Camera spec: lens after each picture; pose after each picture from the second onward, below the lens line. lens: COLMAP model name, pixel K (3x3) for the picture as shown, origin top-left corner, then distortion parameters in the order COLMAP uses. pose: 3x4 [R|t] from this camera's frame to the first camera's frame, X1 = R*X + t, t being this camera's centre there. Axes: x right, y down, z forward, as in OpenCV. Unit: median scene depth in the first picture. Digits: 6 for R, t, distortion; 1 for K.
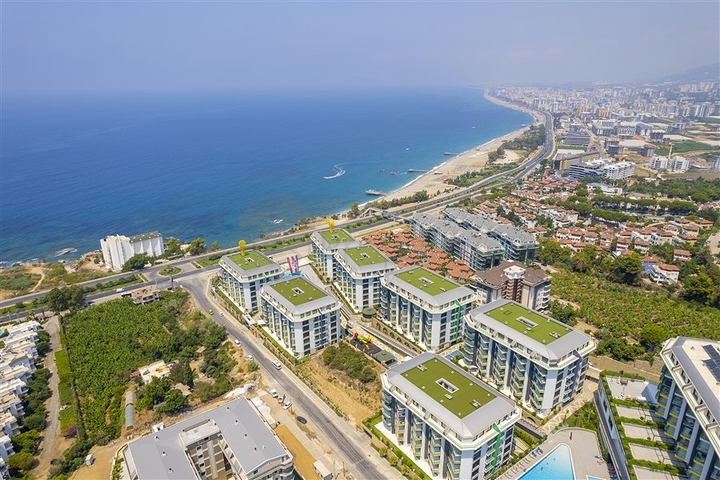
lens RADIAL K [[459.5, 0, 361.0], [0, 459.5, 235.9], [0, 0, 1]] dist [-0.074854, 0.067703]
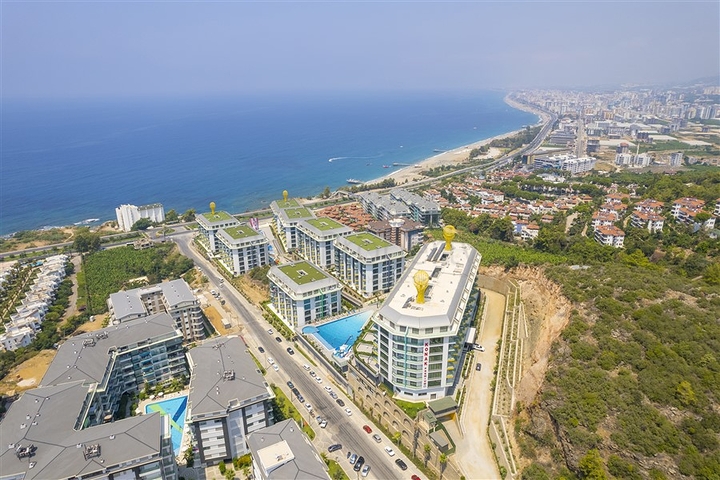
lens RADIAL K [[459.5, 0, 361.0], [0, 459.5, 235.9], [0, 0, 1]] dist [-0.074854, 0.067703]
pose [[0.998155, 0.017325, -0.058186, 0.215639], [-0.017665, 0.999830, -0.005332, 0.089429], [0.058083, 0.006350, 0.998292, -0.269752]]
